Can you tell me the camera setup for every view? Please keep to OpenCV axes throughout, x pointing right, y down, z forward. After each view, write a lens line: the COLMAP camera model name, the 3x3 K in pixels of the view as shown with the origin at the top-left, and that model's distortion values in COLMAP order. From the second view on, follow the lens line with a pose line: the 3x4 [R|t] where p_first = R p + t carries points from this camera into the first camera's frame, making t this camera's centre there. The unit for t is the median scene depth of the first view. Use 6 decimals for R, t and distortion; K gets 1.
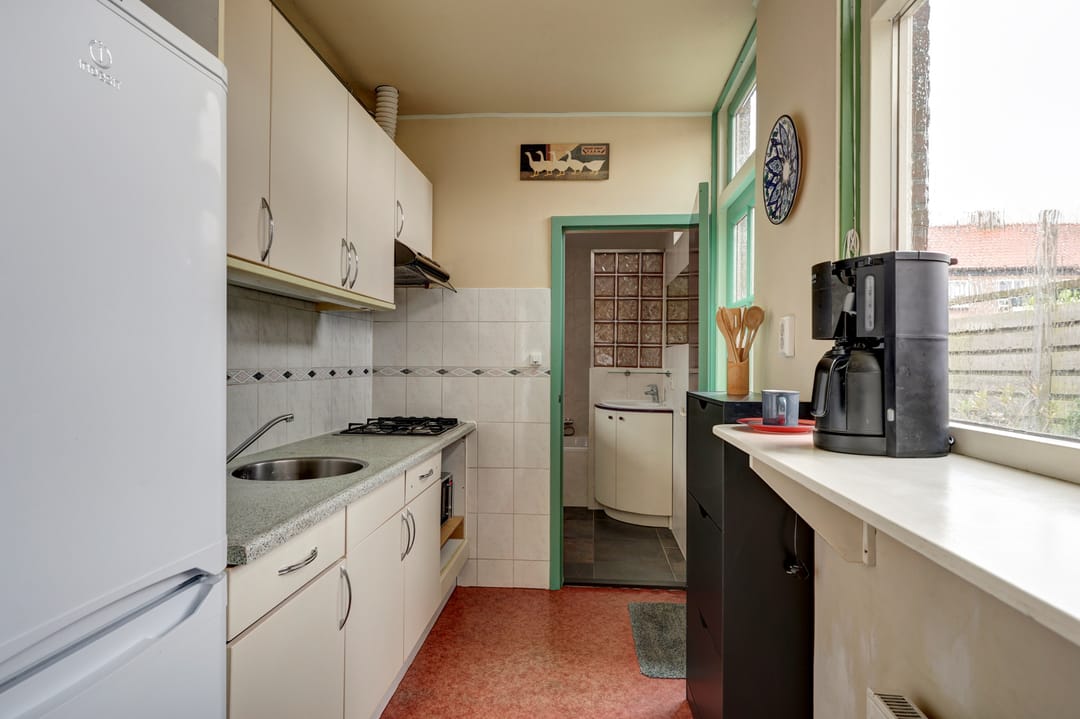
lens RADIAL K [[561.8, 0, 540.3], [0, 561.8, 363.4], [0, 0, 1]] dist [-0.003598, -0.000291]
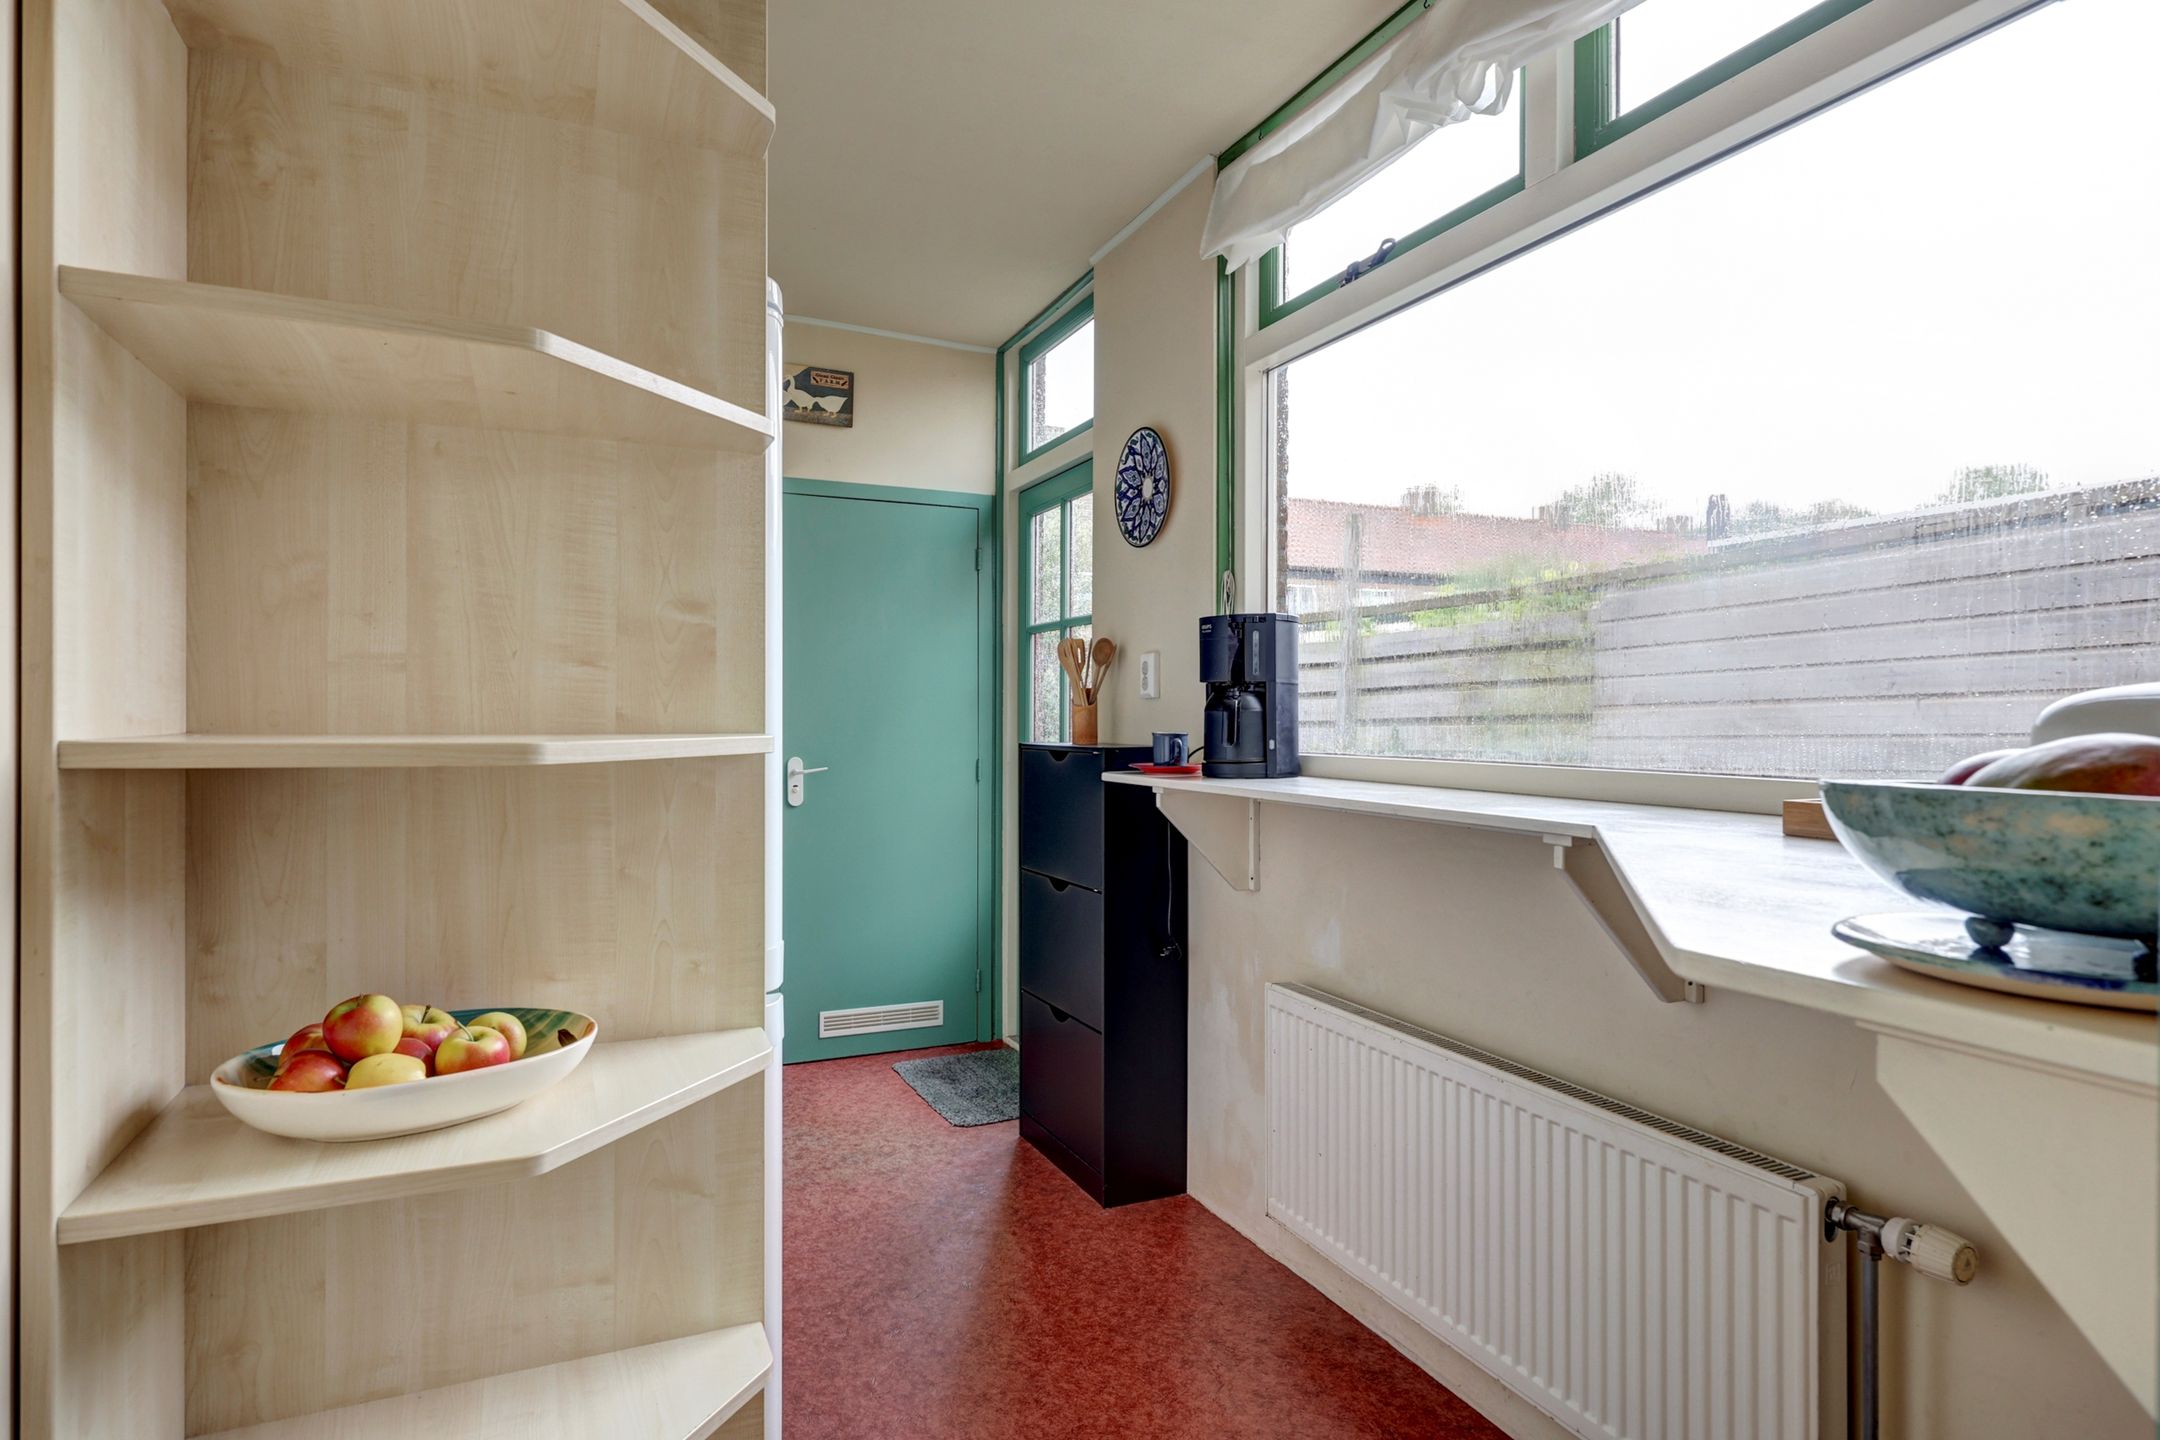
lens RADIAL K [[1123.7, 0, 1080.6], [0, 1123.7, 727.8], [0, 0, 1]] dist [-0.003598, -0.000291]
pose [[0.873552, -0.008480, 0.486657, -0.483275], [0.003613, 0.999934, 0.010938, 0.013596], [-0.486717, -0.007797, 0.873525, -0.462865]]
